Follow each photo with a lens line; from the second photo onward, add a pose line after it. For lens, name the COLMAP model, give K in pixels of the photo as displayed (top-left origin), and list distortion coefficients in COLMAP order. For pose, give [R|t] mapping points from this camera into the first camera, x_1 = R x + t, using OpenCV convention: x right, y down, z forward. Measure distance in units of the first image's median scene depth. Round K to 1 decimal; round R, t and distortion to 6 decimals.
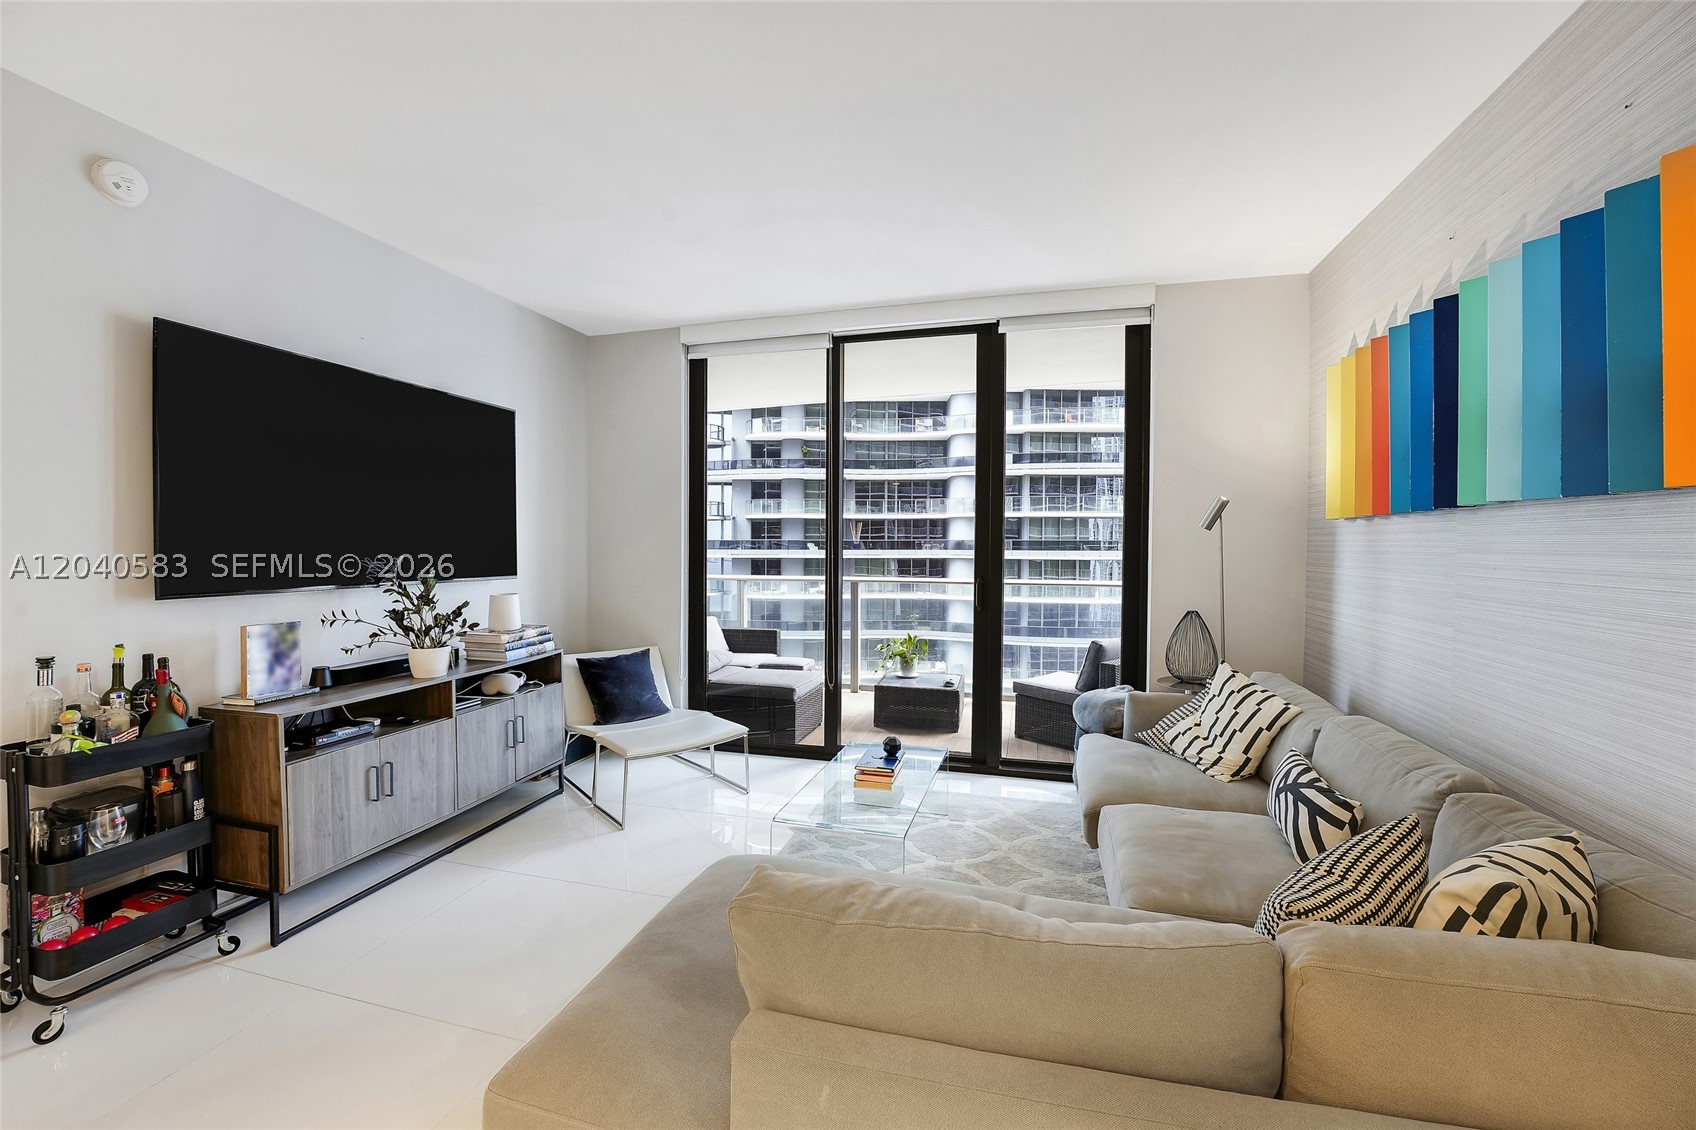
lens RADIAL K [[682.6, 0, 848.0], [0, 682.6, 565.0], [0, 0, 1]] dist [-0.026123, -0.000255]
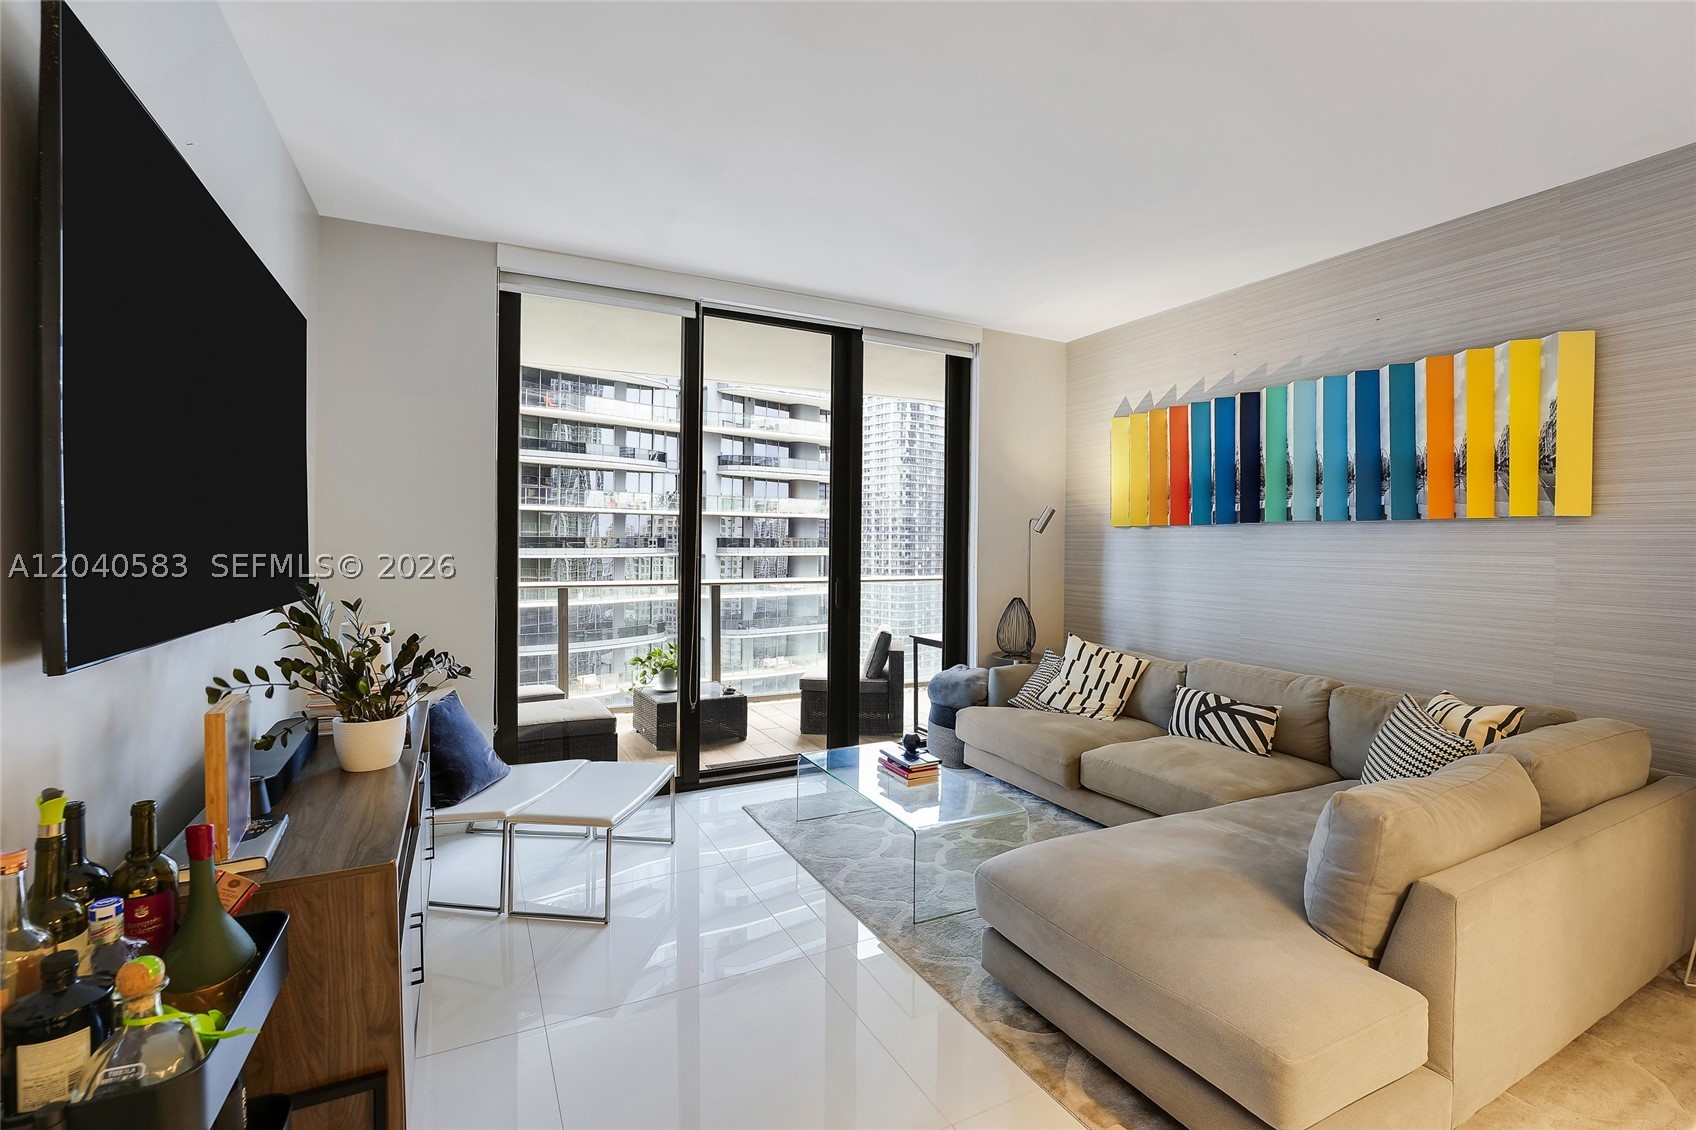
lens RADIAL K [[737.0, 0, 848.0], [0, 737.0, 565.0], [0, 0, 1]] dist [-0.003400, -0.000109]
pose [[0.739186, -0.016829, 0.673291, -0.631634], [0.015361, 0.999849, 0.008127, -0.008197], [-0.673326, 0.004335, 0.739333, 0.205432]]
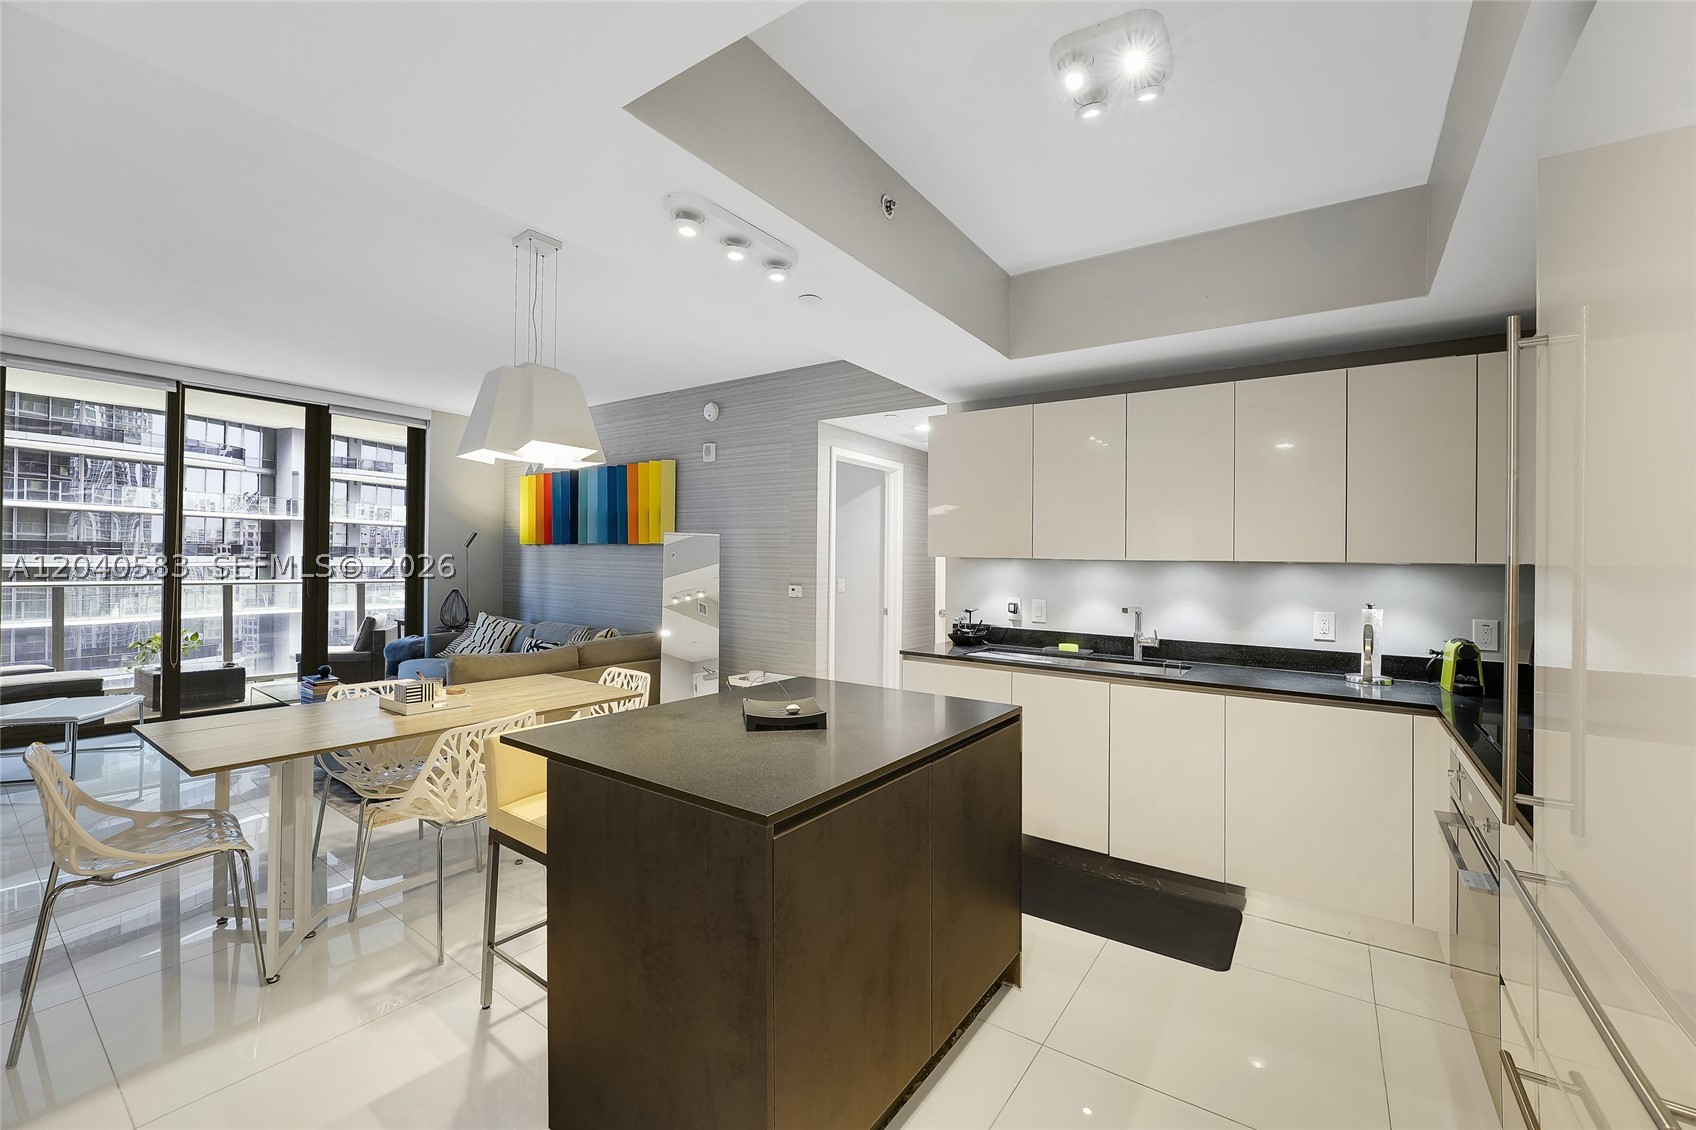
lens RADIAL K [[696.7, 0, 810.2], [0, 696.7, 562.5], [0, 0, 1]] dist [-0.003176, -0.000442]
pose [[0.386039, 0.001327, 0.922482, -0.902487], [0.010825, 0.999924, -0.005969, 0.013887], [-0.922419, 0.012290, 0.385995, -0.668719]]
